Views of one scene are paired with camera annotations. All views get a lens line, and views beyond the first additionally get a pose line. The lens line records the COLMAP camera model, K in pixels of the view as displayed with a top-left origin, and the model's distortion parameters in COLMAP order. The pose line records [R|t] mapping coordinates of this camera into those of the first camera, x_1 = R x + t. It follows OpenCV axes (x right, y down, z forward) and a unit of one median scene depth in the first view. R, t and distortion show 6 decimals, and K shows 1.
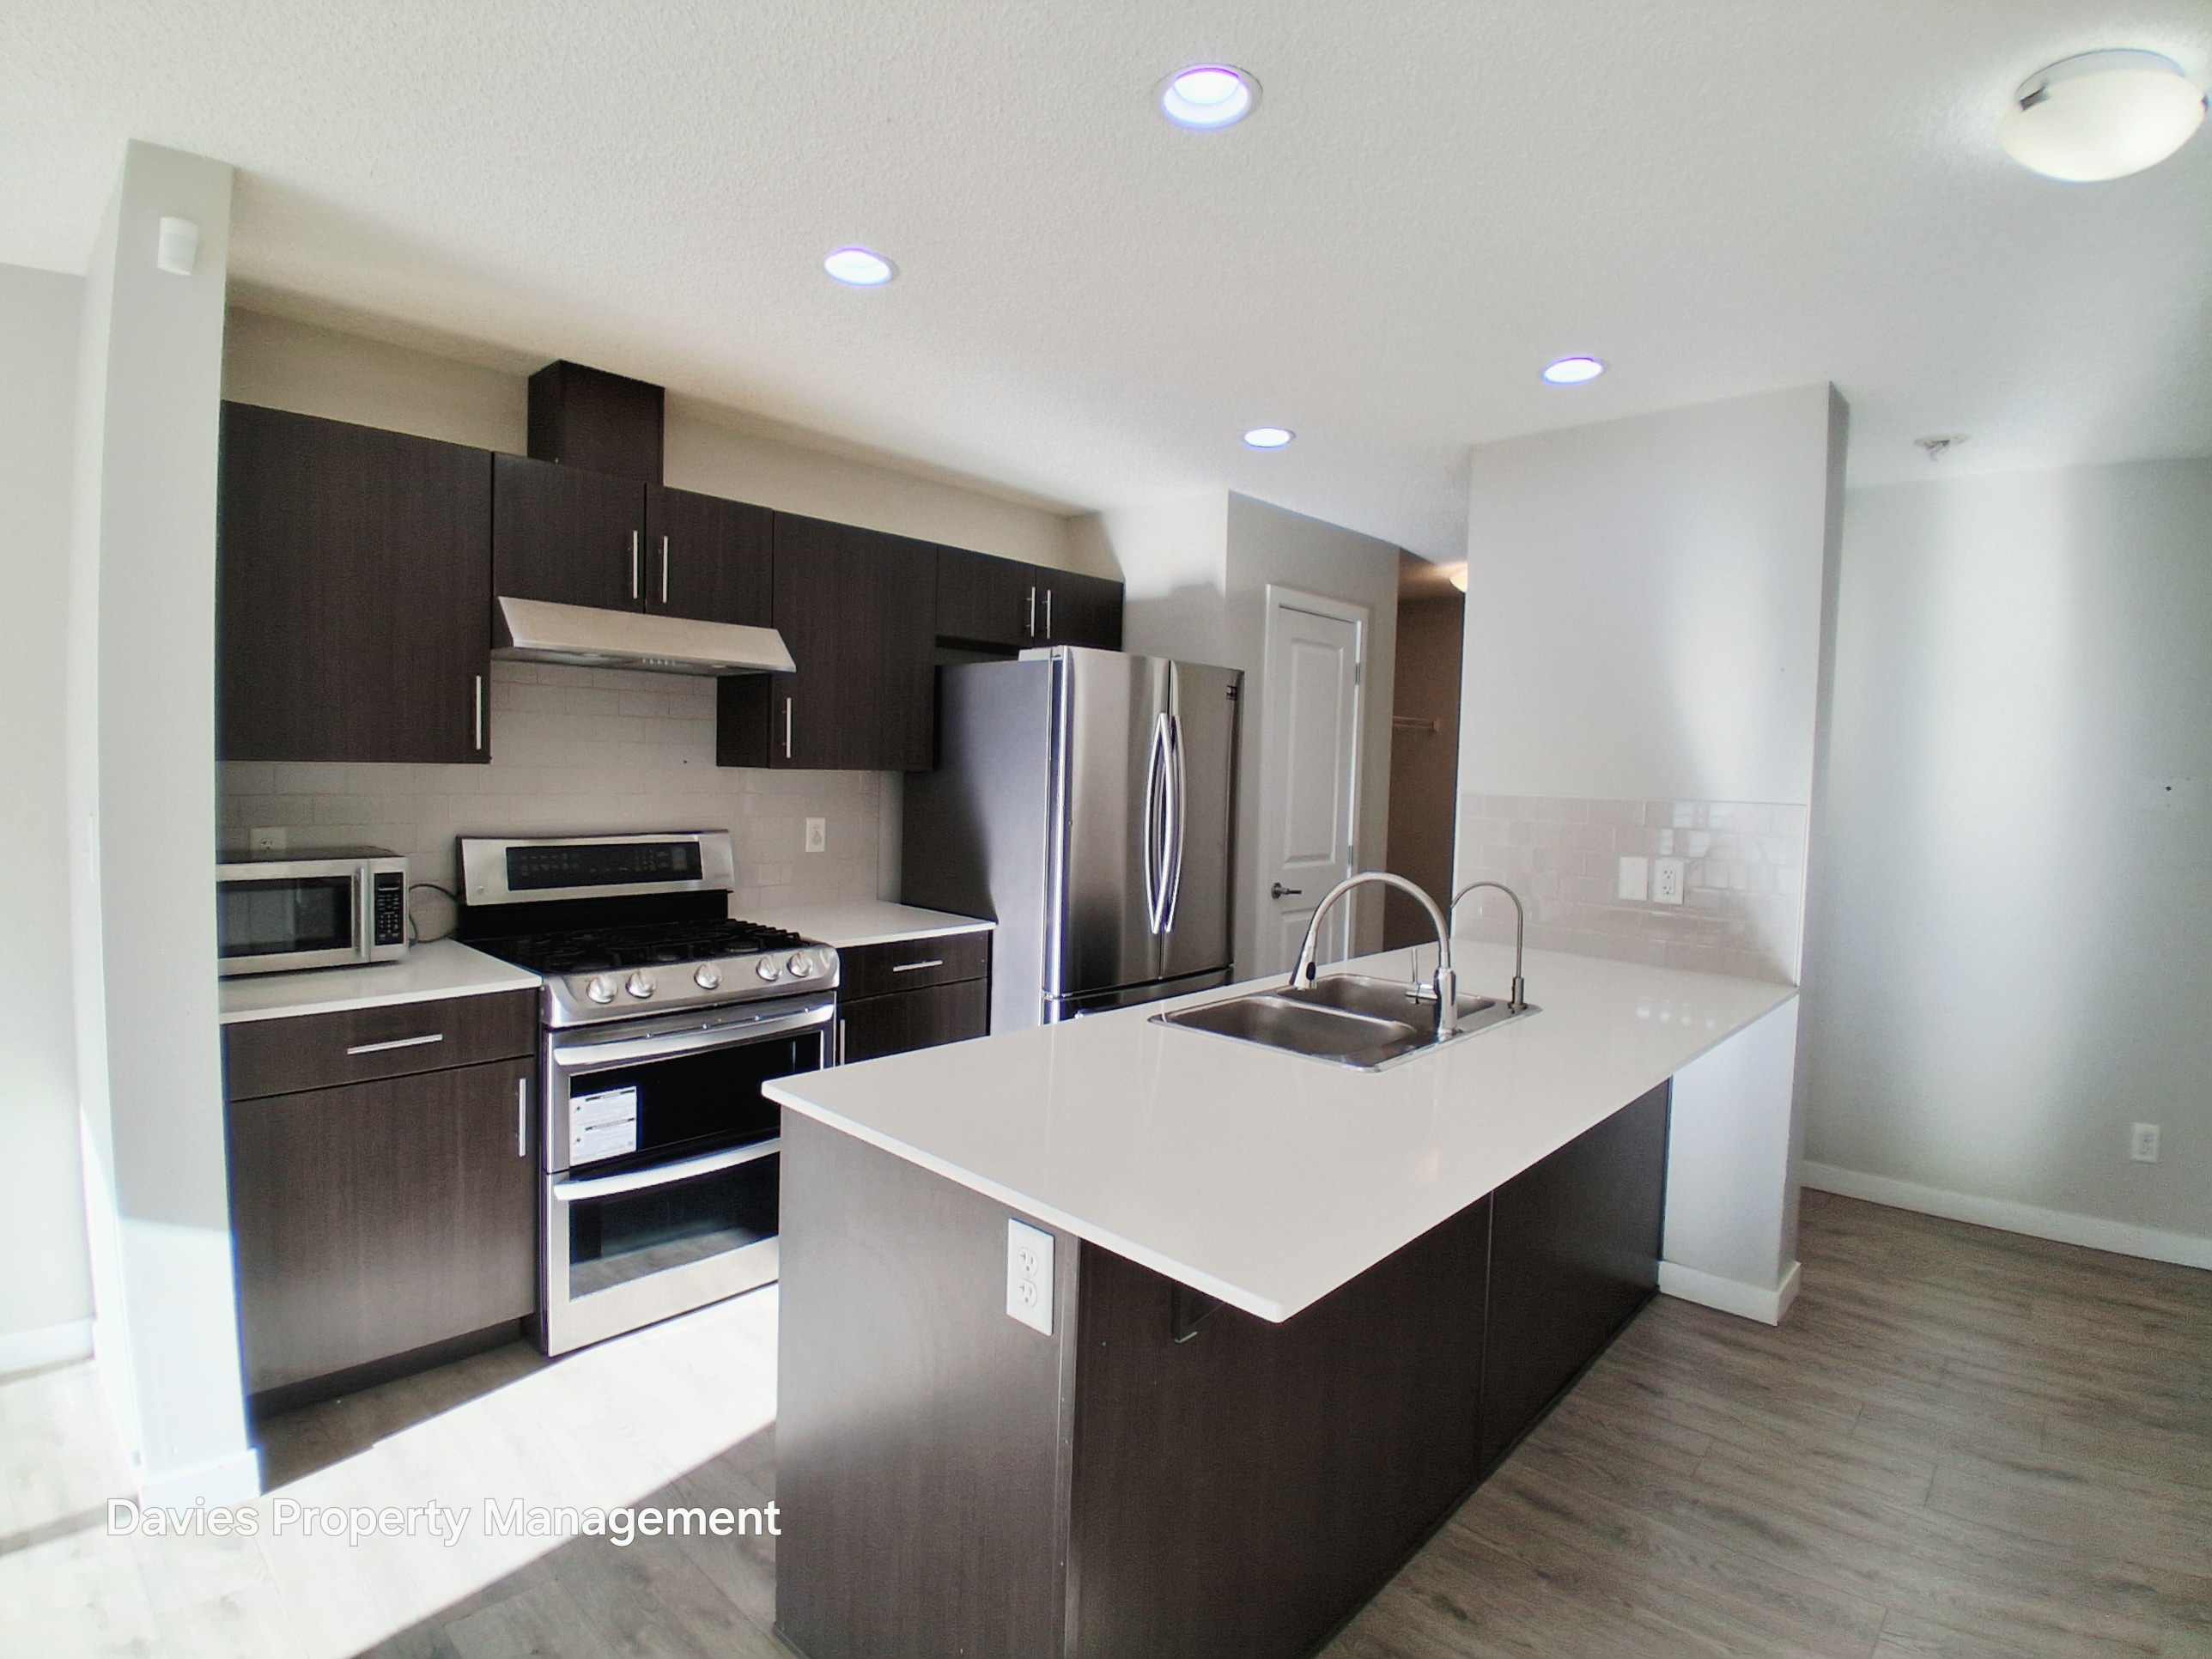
lens RADIAL K [[1106.8, 0, 1094.4], [0, 1106.8, 815.7], [0, 0, 1]] dist [-0.016865, -0.031900]
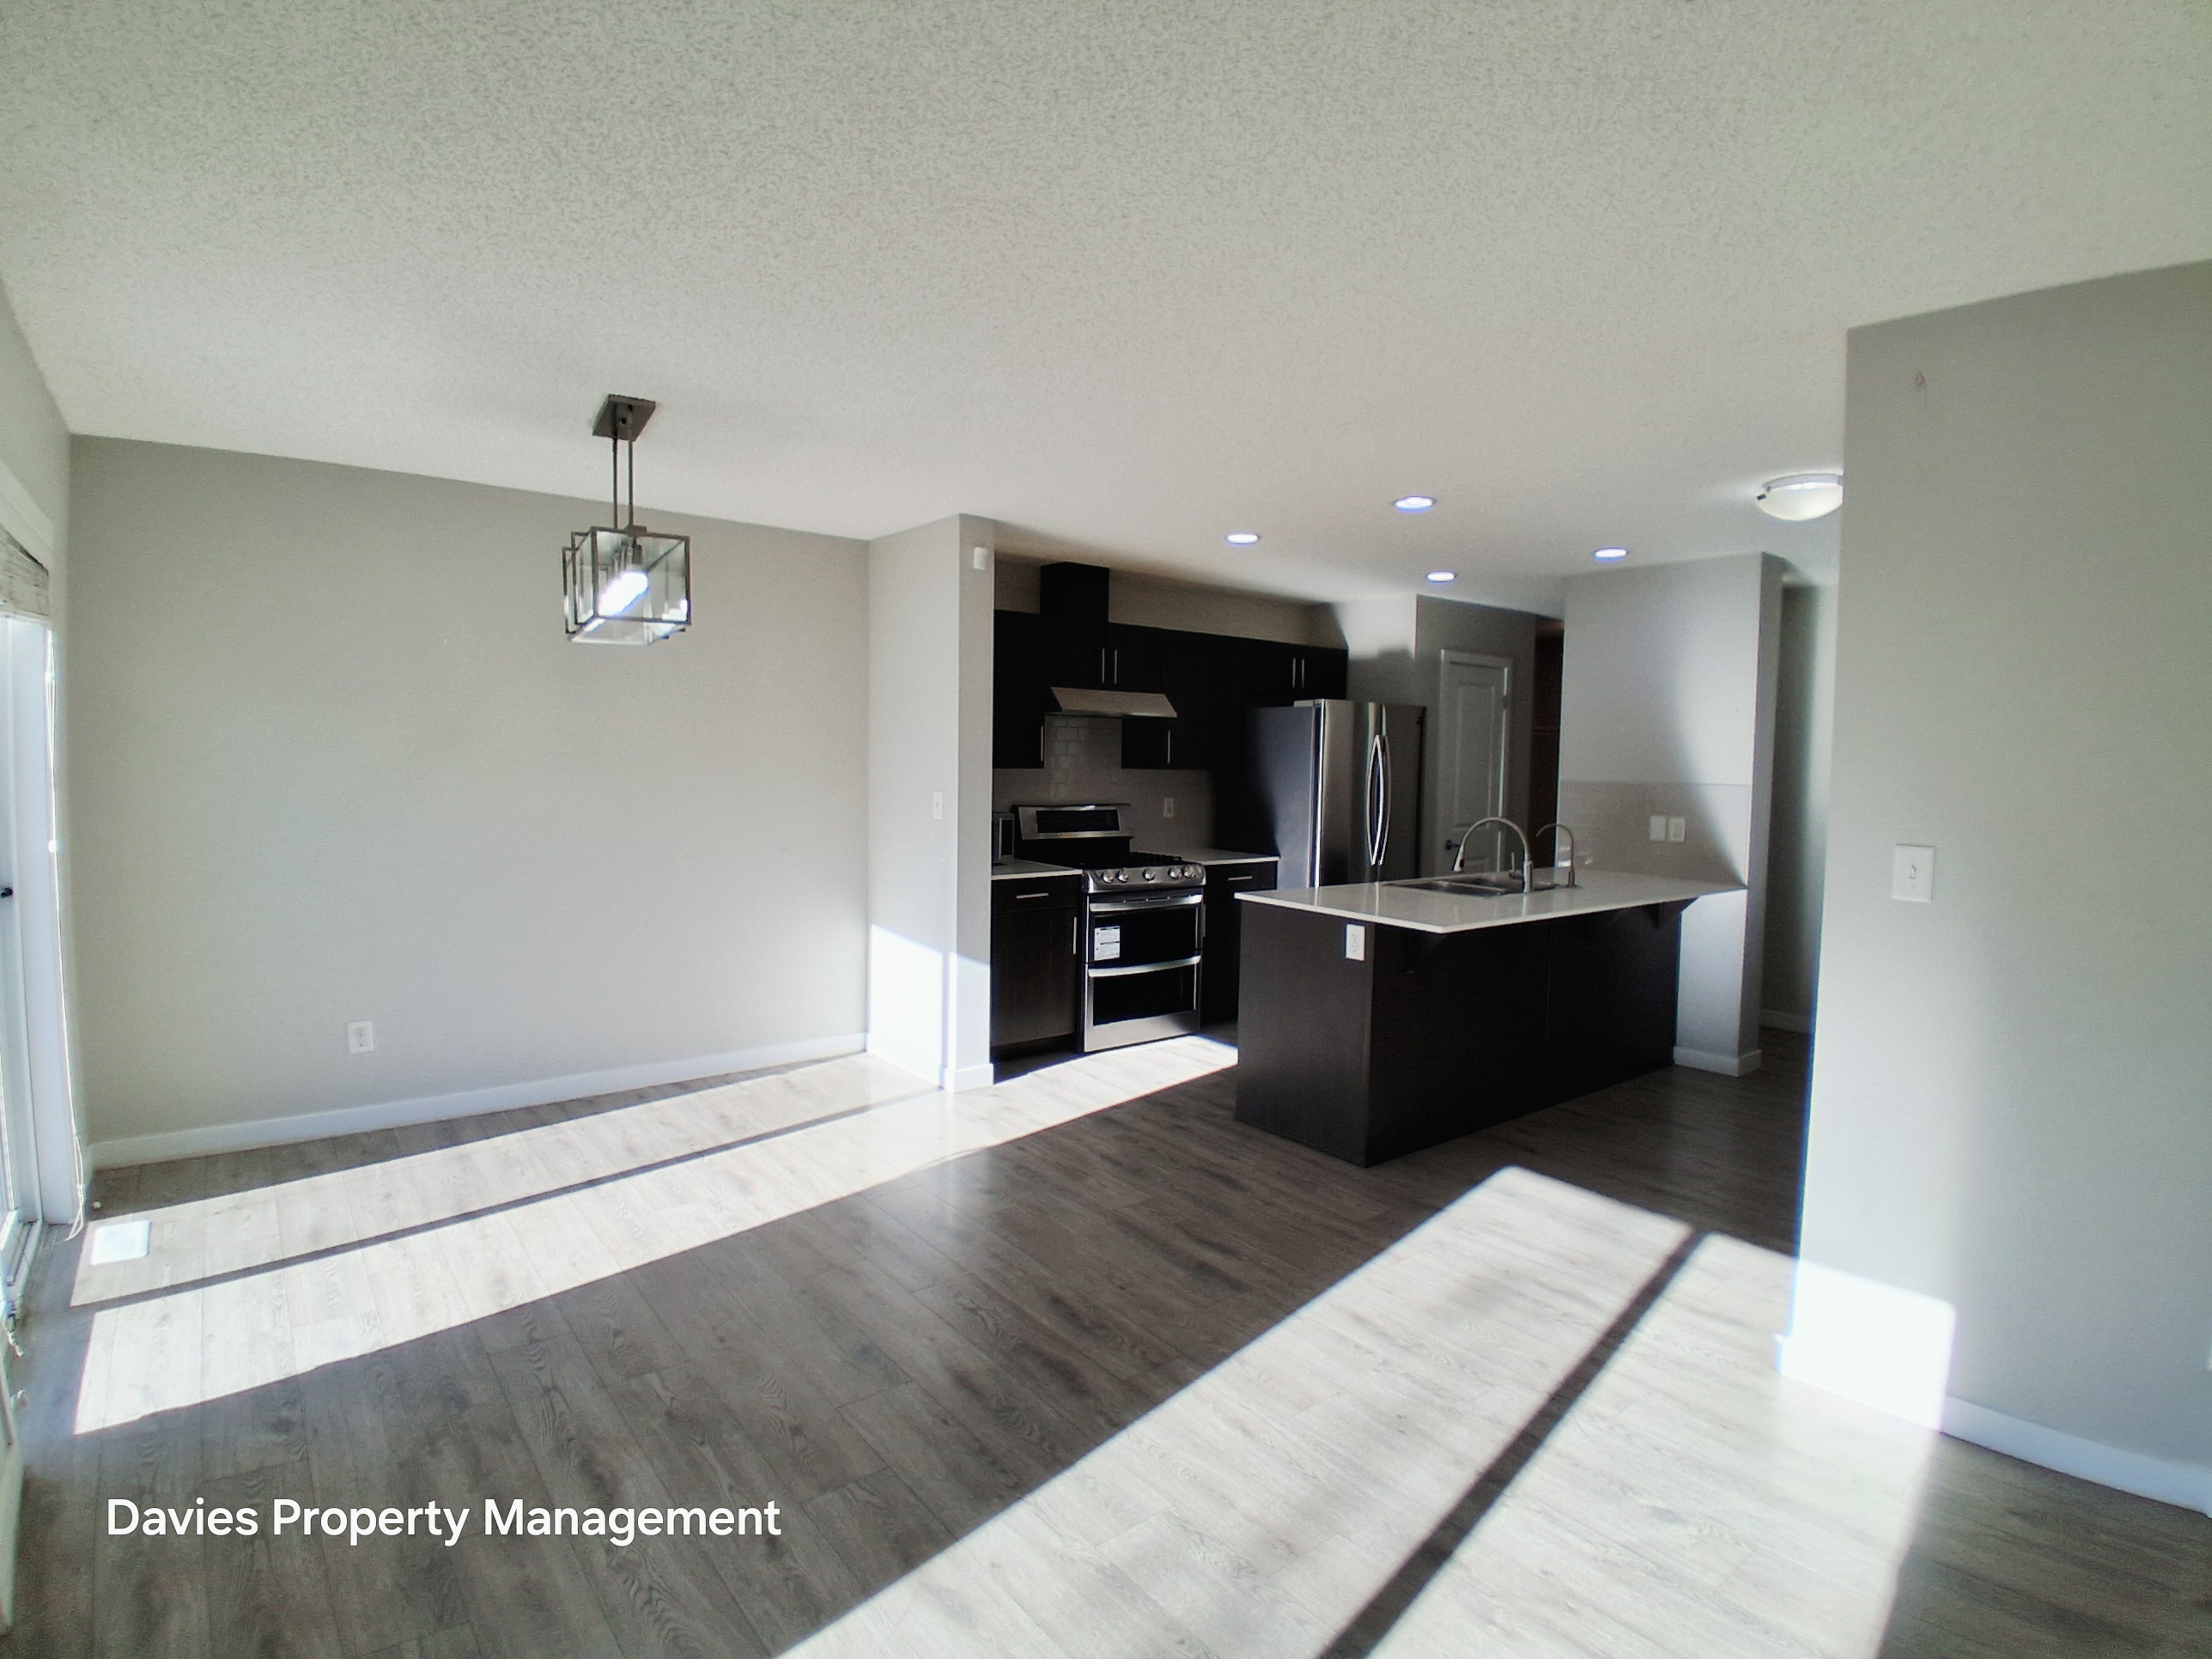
lens RADIAL K [[1108.6, 0, 1101.0], [0, 1108.6, 813.0], [0, 0, 1]] dist [0.021072, -0.049621]
pose [[0.989337, -0.001496, -0.145639, -0.154680], [0.001212, 0.999997, -0.002043, 0.041760], [0.145641, 0.001845, 0.989336, -1.048236]]
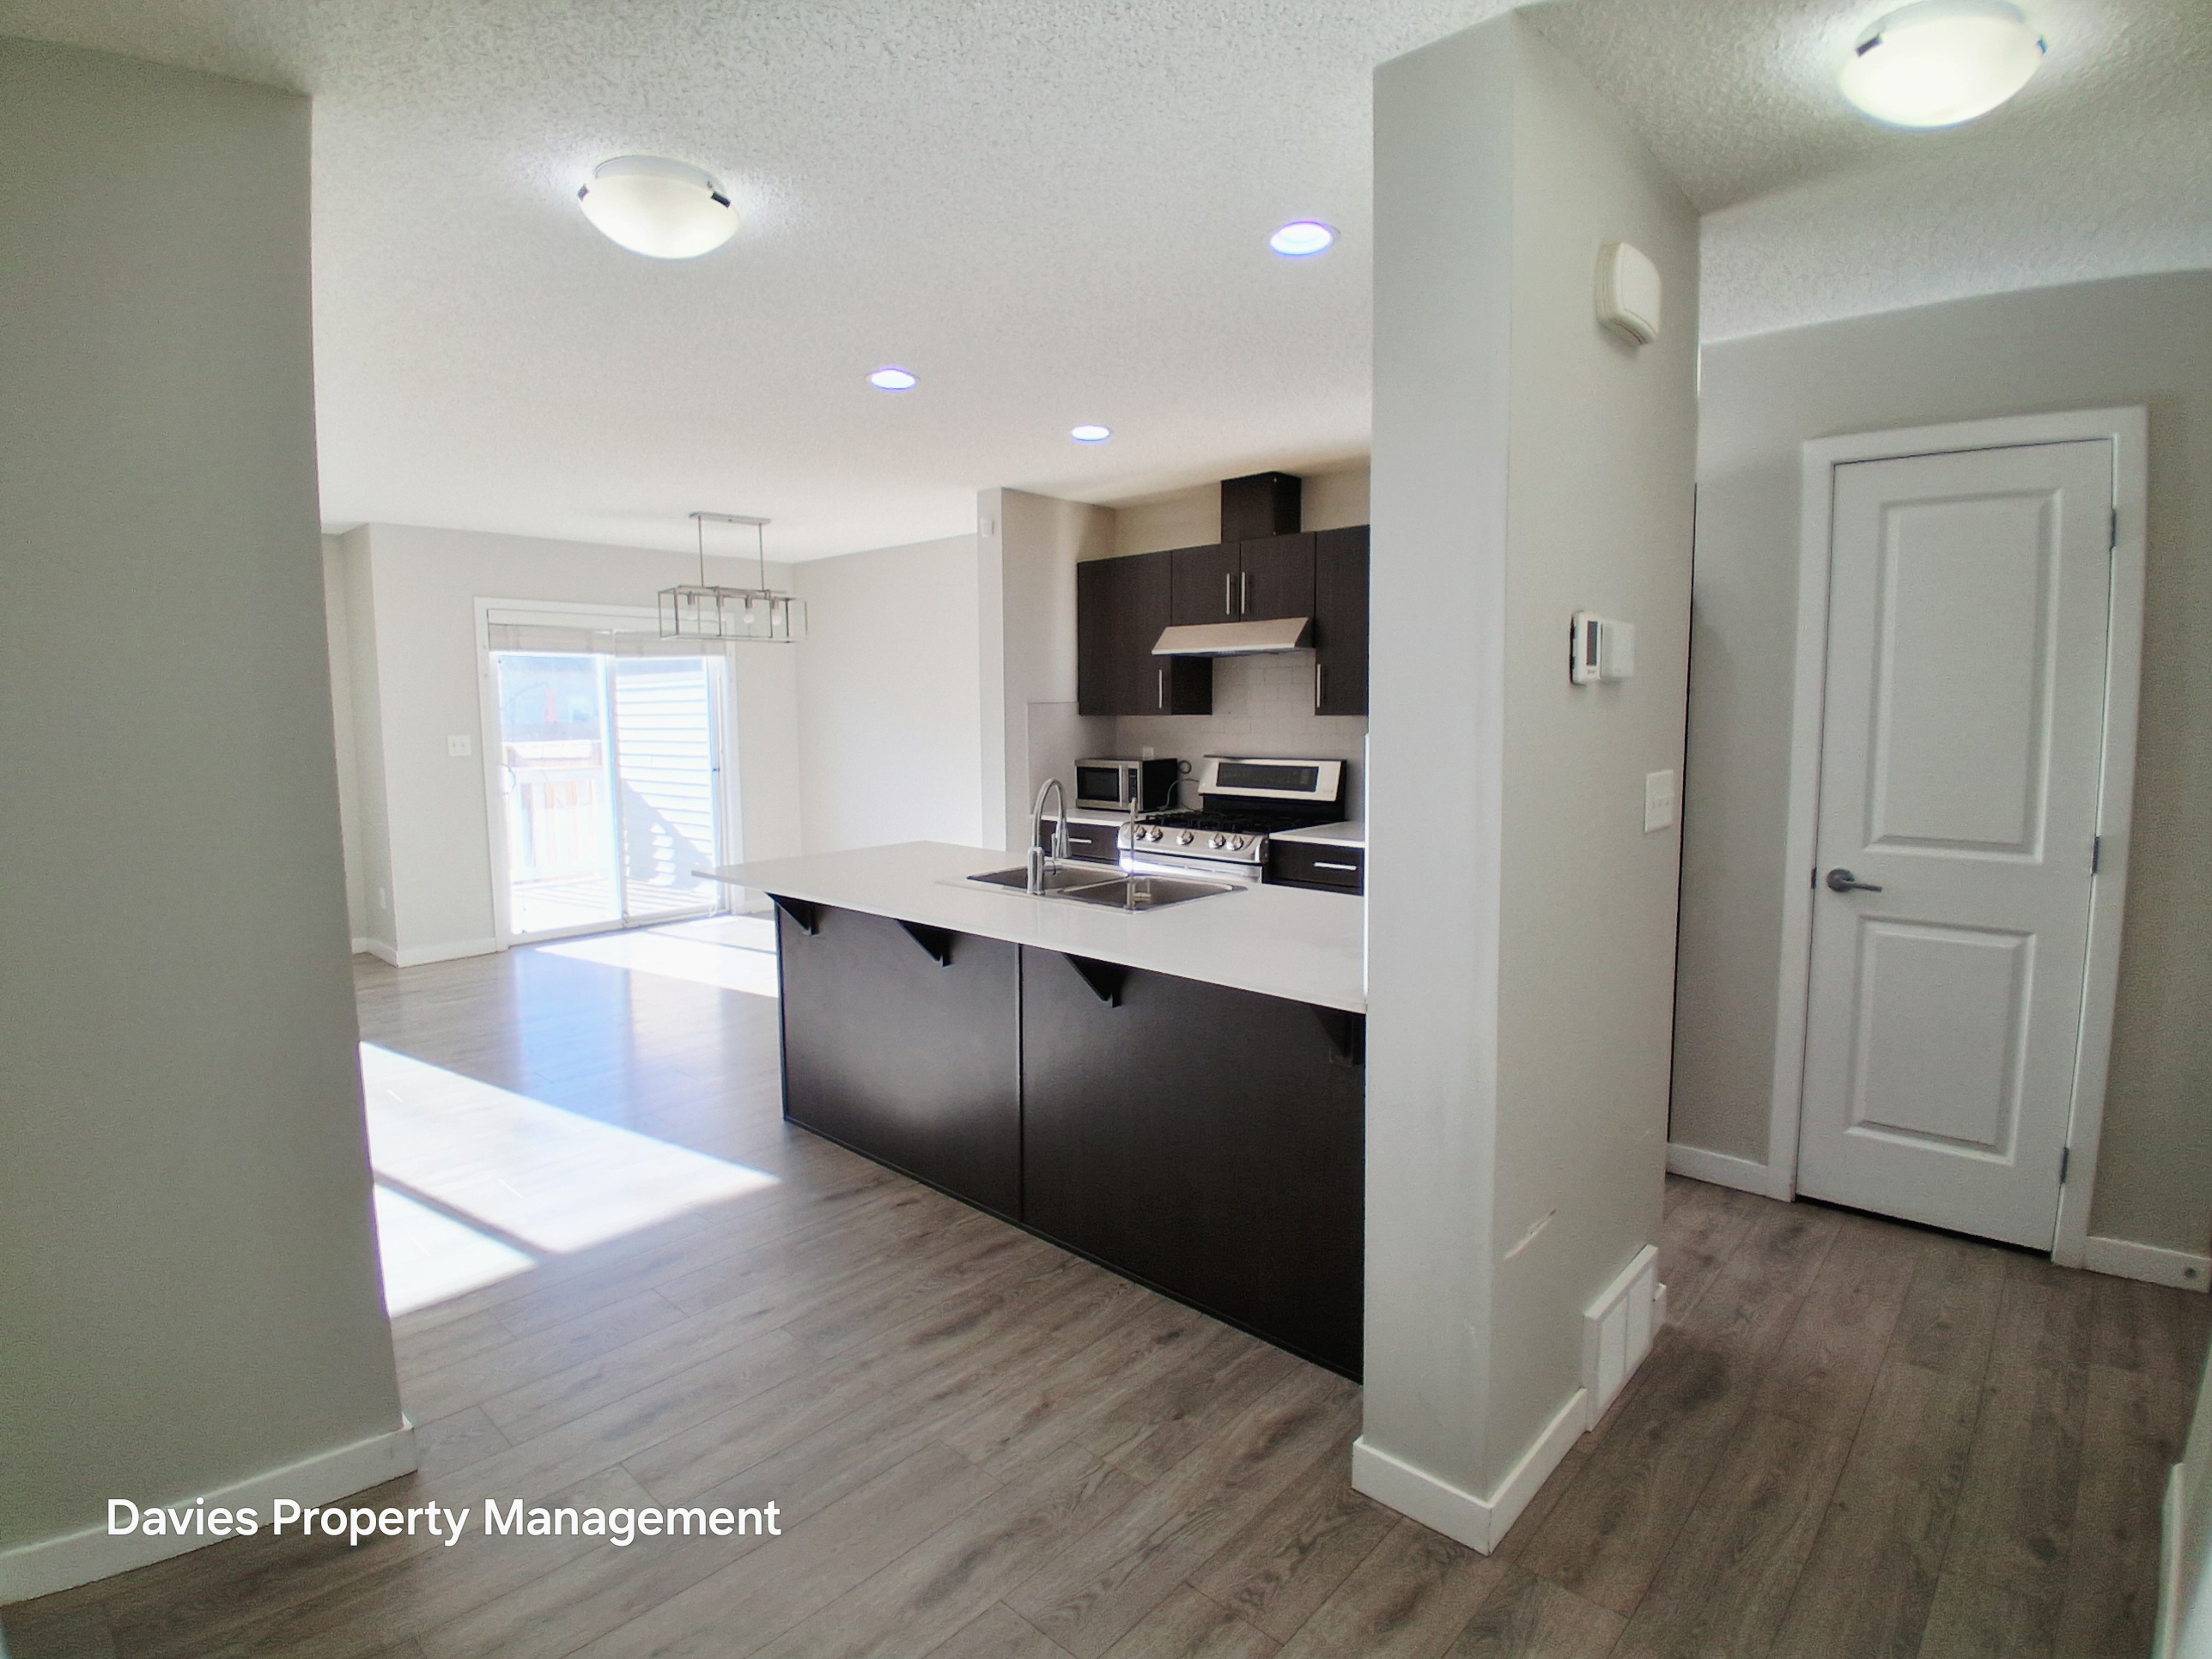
lens RADIAL K [[1108.6, 0, 1101.0], [0, 1108.6, 813.0], [0, 0, 1]] dist [0.021072, -0.049621]
pose [[0.012345, 0.064372, -0.997850, 1.428654], [-0.046267, 0.996894, 0.063738, 0.004875], [0.998853, 0.045381, 0.015285, 0.885052]]
